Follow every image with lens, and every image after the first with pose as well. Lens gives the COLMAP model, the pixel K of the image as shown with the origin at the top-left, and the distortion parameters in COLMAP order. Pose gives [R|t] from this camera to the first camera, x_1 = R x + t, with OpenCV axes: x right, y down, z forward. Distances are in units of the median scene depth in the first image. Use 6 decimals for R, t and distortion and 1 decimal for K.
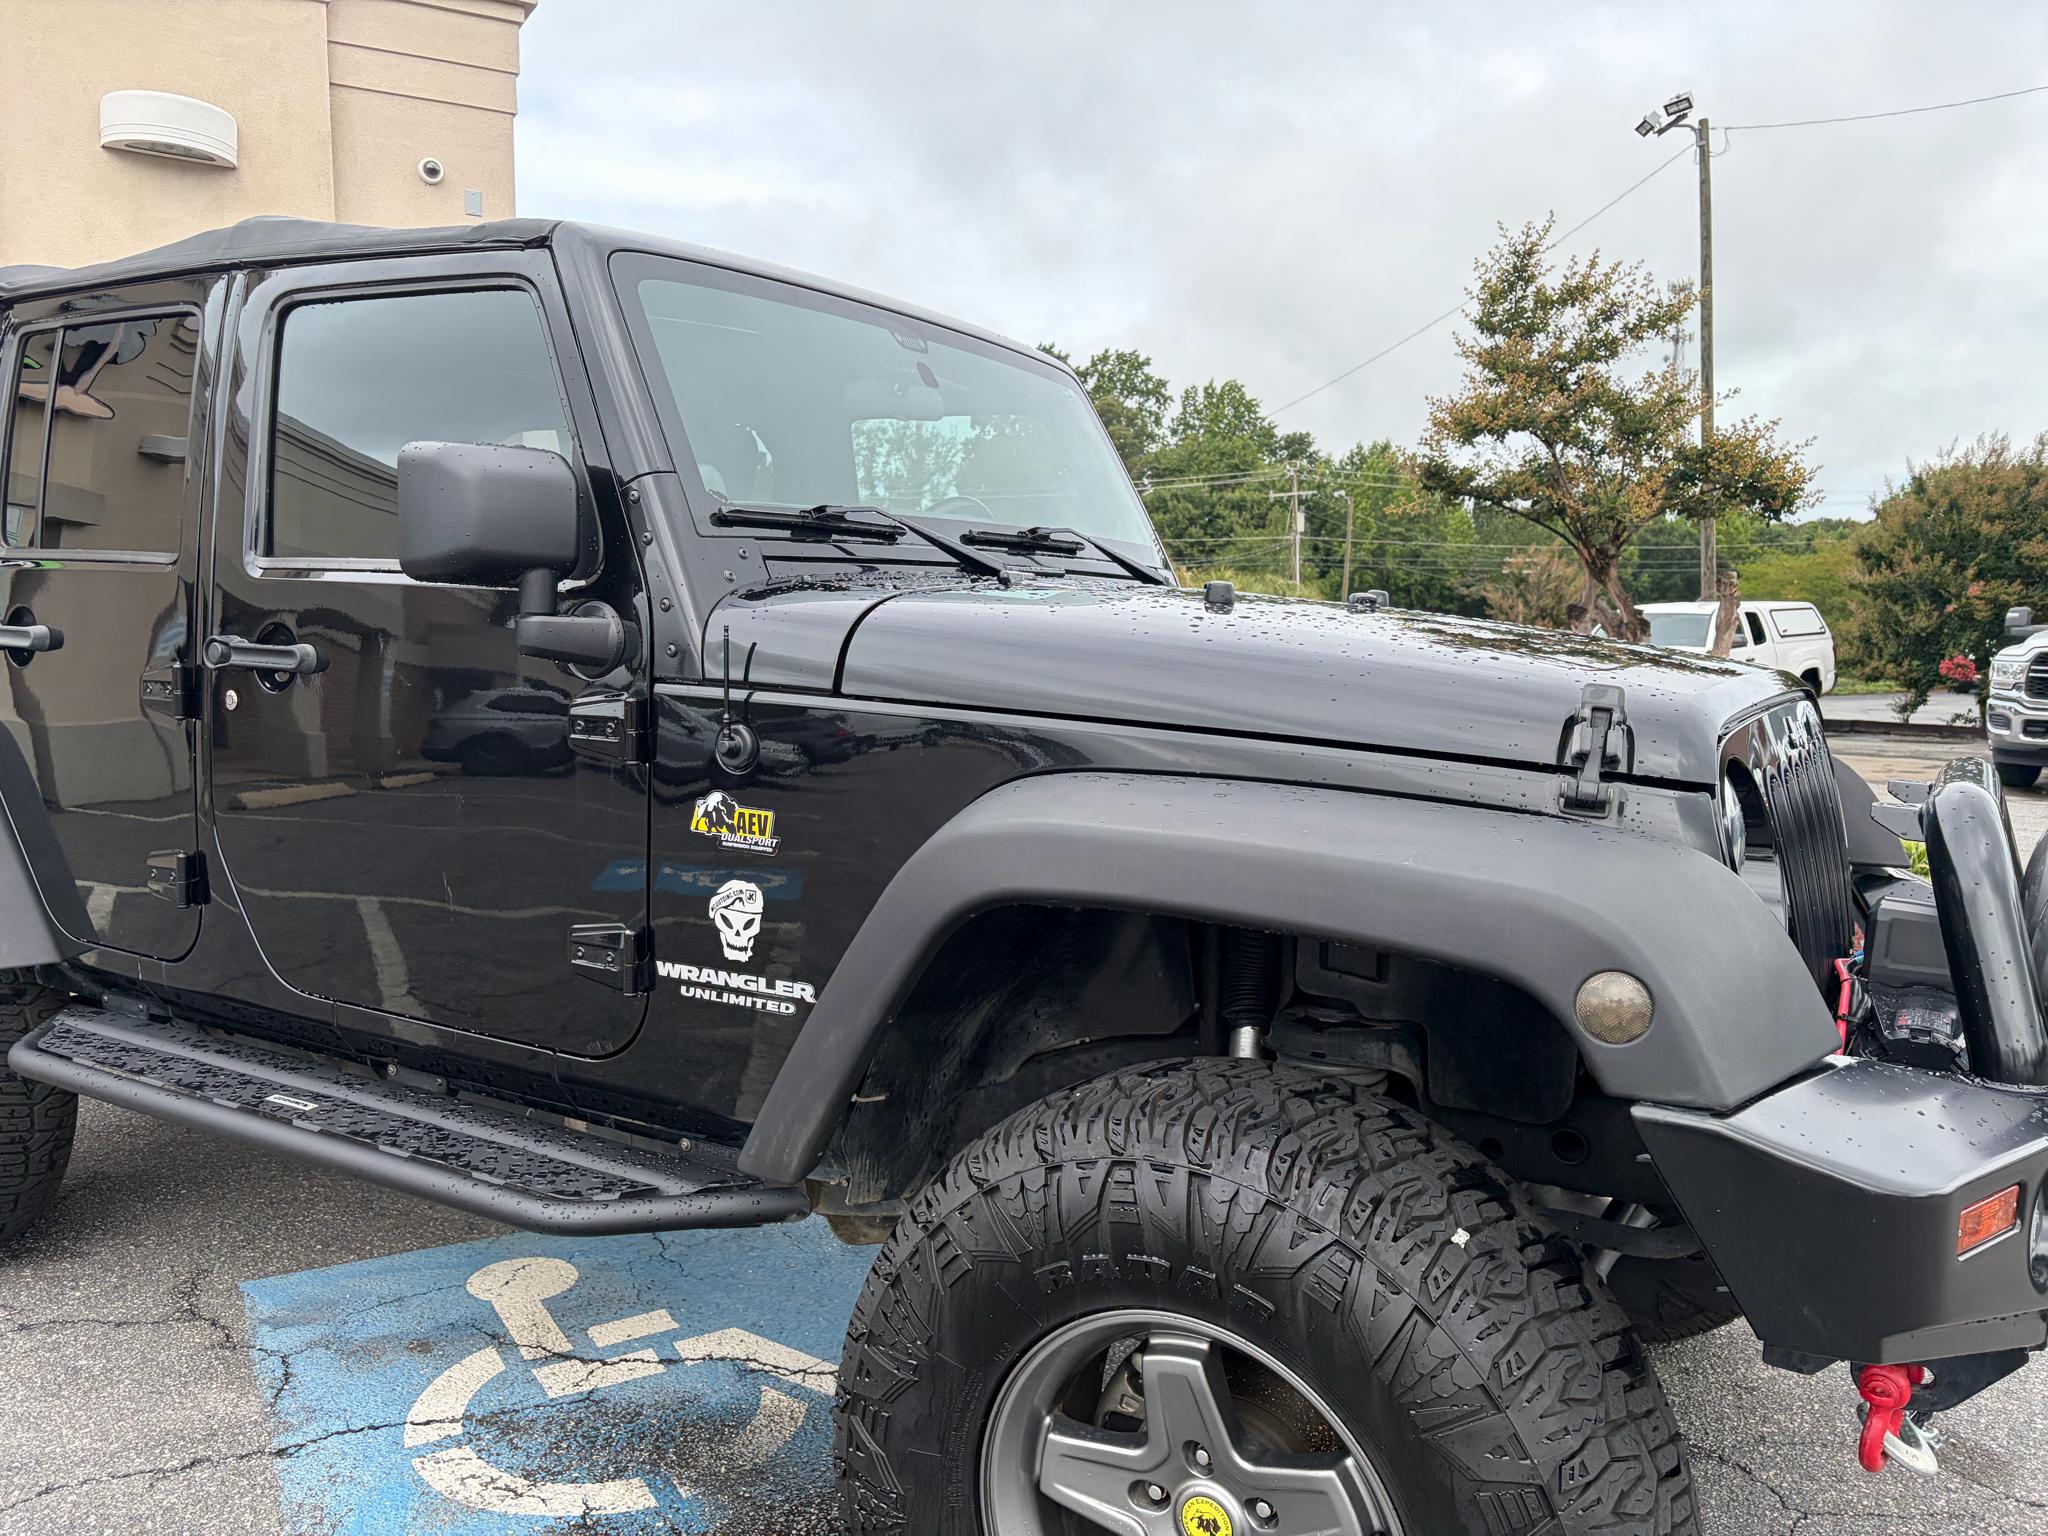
lens RADIAL K [[1543.7, 0, 1014.7], [0, 1543.7, 742.3], [0, 0, 1]] dist [0.051333, -0.054832]
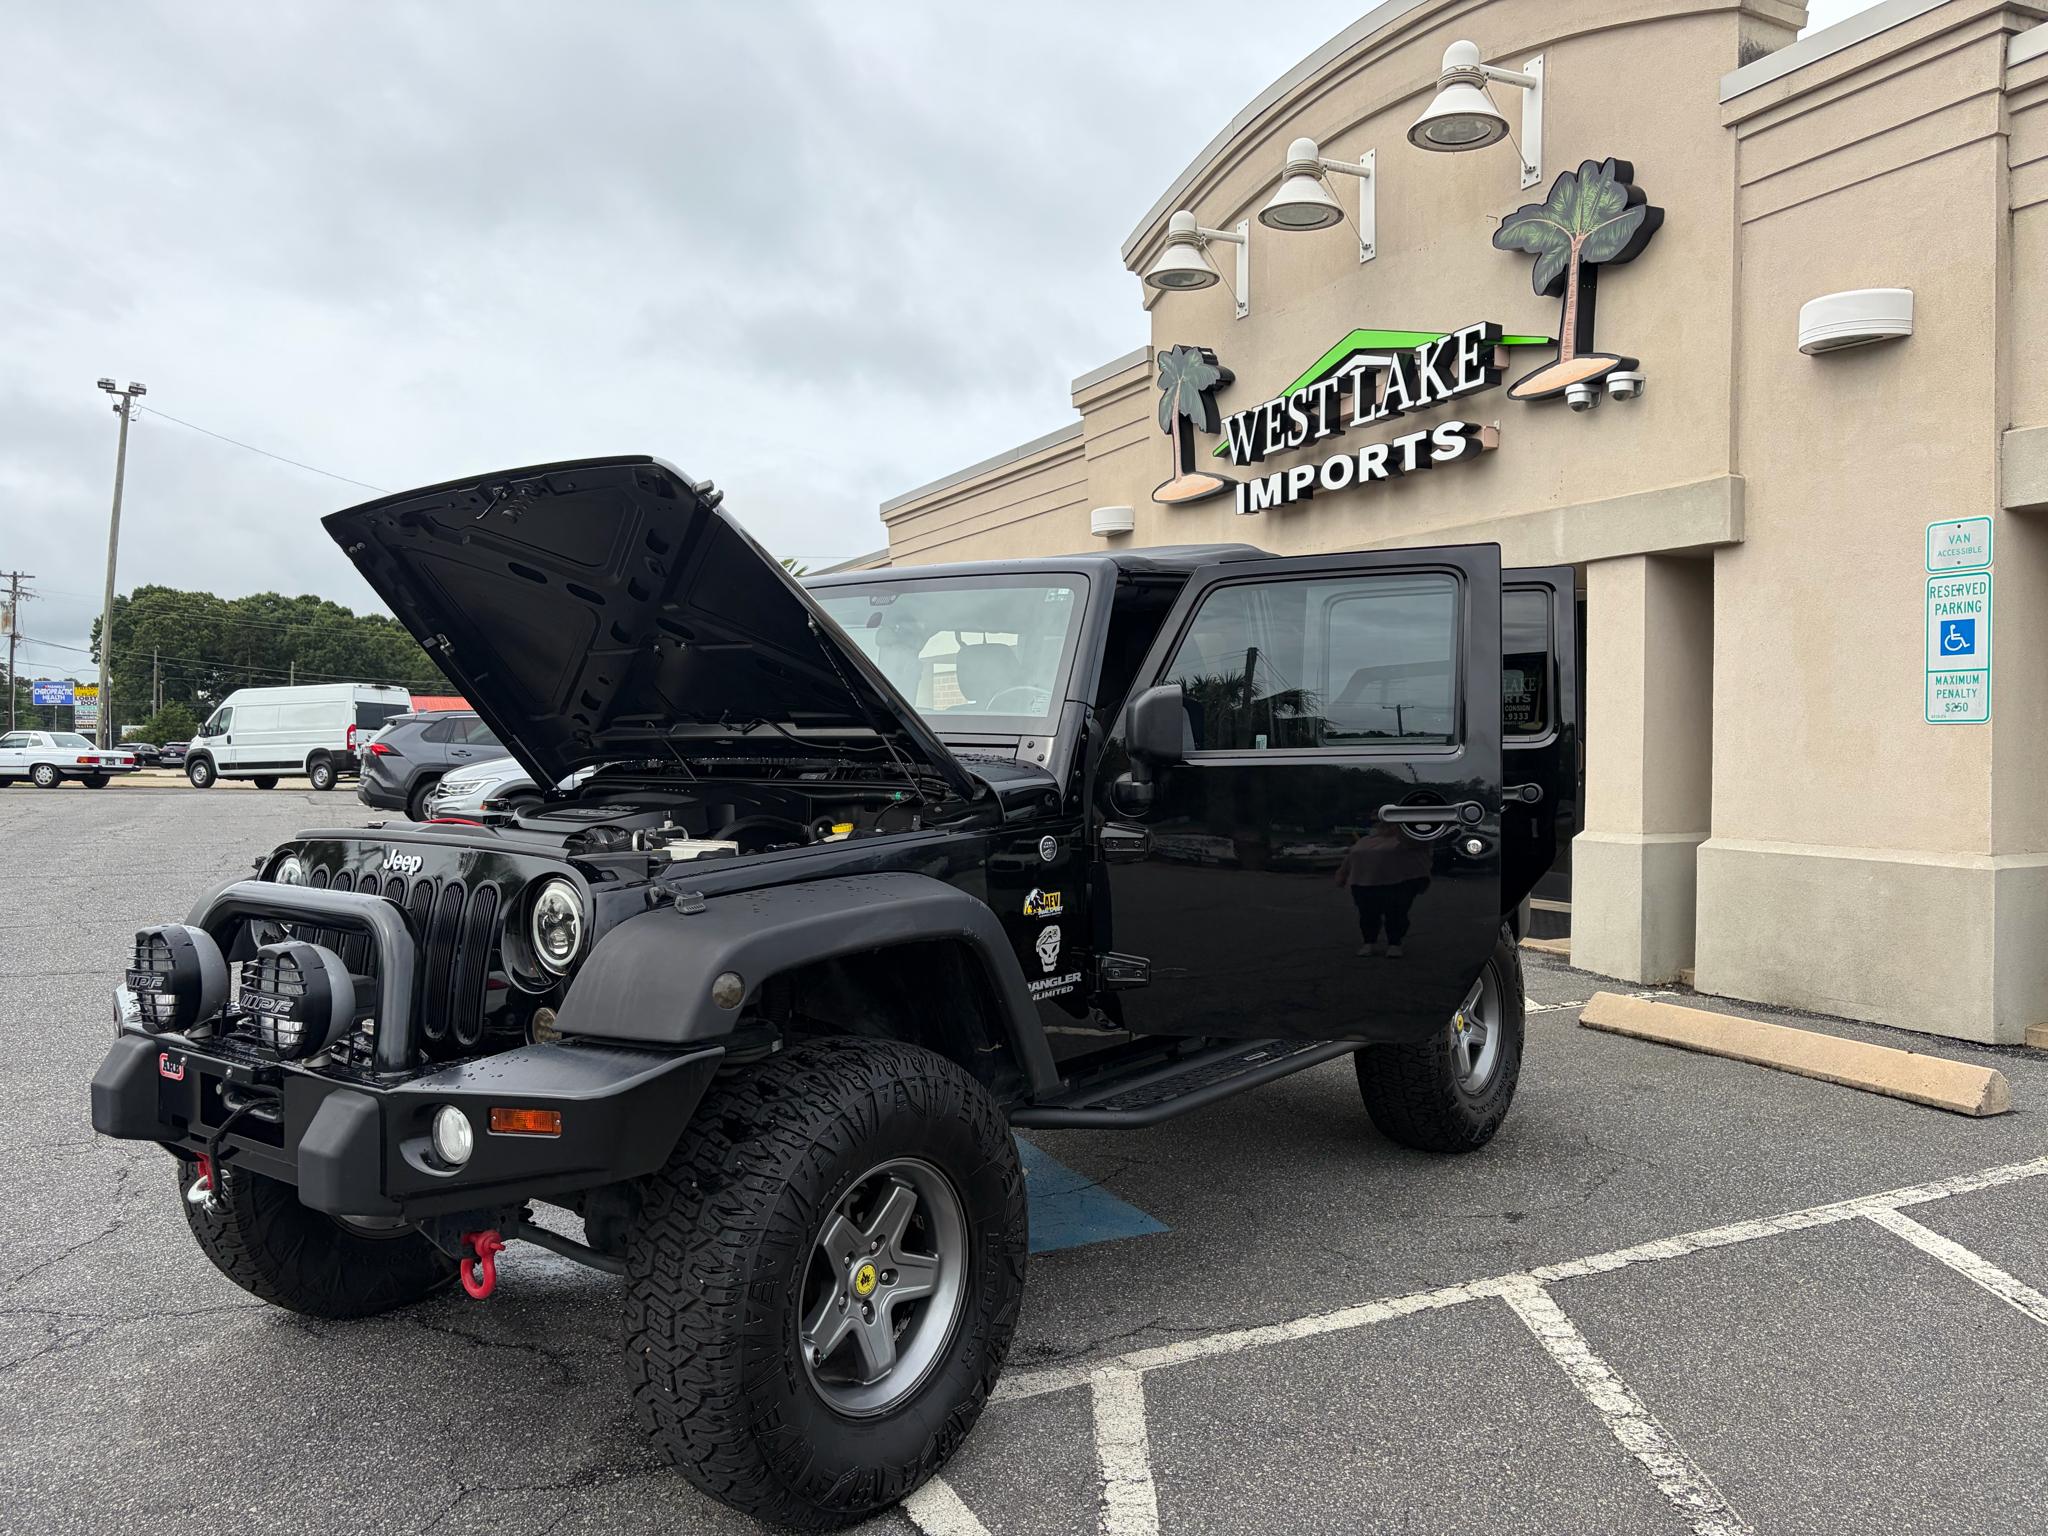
lens RADIAL K [[1543.7, 0, 1038.8], [0, 1543.7, 772.6], [0, 0, 1]] dist [0.051333, -0.054832]
pose [[-0.078706, 0.020654, -0.996684, 1.778791], [-0.080144, 0.996418, 0.026978, -0.167541], [0.993671, 0.082002, -0.076769, 1.561926]]
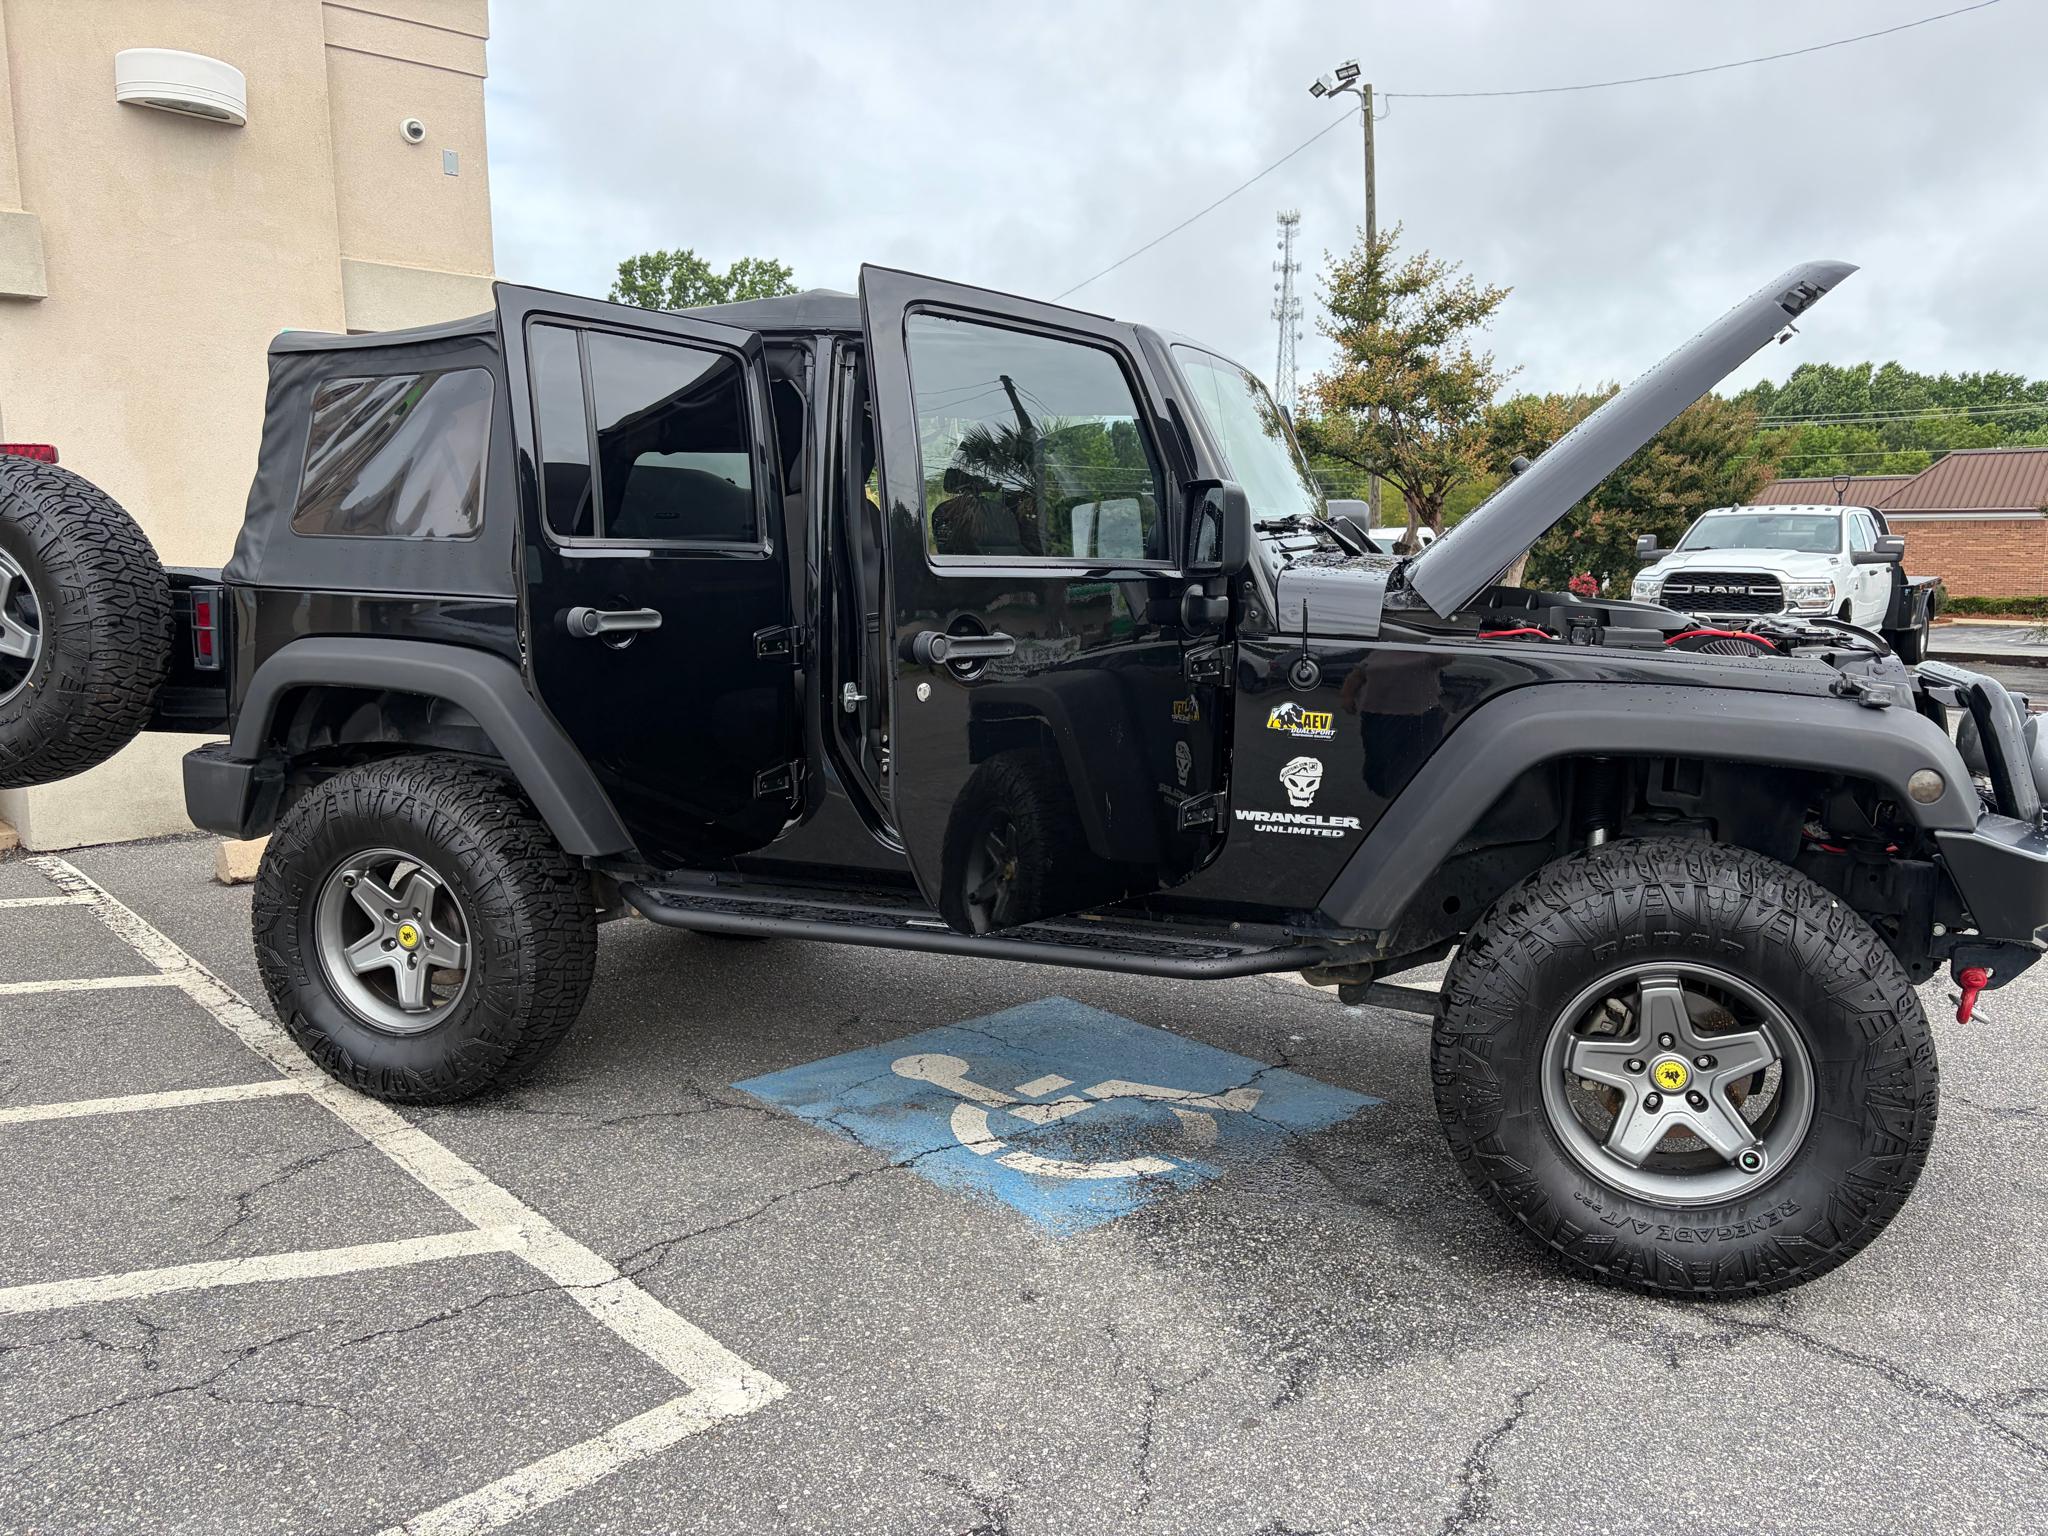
lens RADIAL K [[1543.7, 0, 1017.5], [0, 1543.7, 769.5], [0, 0, 1]] dist [0.051333, -0.054832]
pose [[0.973664, -0.037204, 0.224930, -0.733619], [0.021570, 0.997202, 0.071571, -0.016977], [-0.226964, -0.064834, 0.971743, -0.441776]]
